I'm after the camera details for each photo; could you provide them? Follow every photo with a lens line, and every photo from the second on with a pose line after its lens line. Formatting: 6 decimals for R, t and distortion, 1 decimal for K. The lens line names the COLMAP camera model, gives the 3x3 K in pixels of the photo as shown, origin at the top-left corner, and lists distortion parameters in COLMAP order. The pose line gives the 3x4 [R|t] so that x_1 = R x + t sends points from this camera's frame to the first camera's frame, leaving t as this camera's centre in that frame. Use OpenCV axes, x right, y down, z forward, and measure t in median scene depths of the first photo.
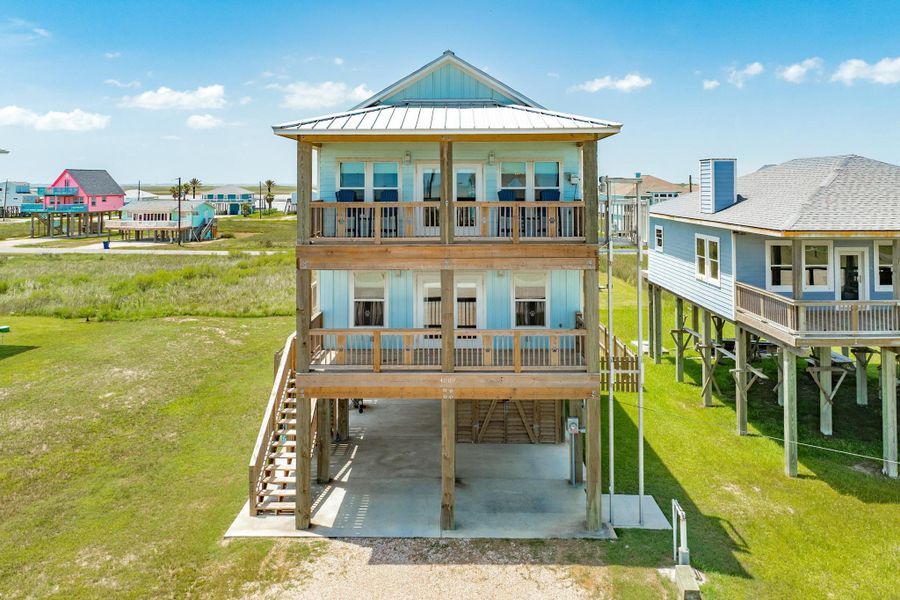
lens RADIAL K [[402.2, 0, 447.2], [0, 402.2, 302.8], [0, 0, 1]] dist [-0.000022, -0.000531]
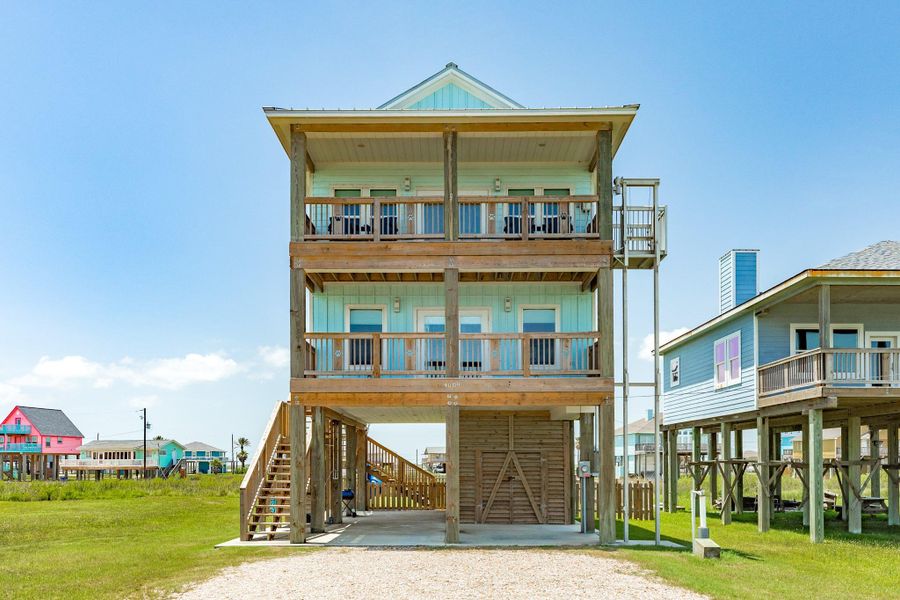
lens RADIAL K [[429.1, 0, 453.9], [0, 429.1, 300.0], [0, 0, 1]] dist [0.000551, 0.001604]
pose [[0.999990, -0.000686, 0.004463, 0.014254], [0.000642, 0.999951, 0.009837, -0.316025], [-0.004470, -0.009834, 0.999942, 0.019099]]
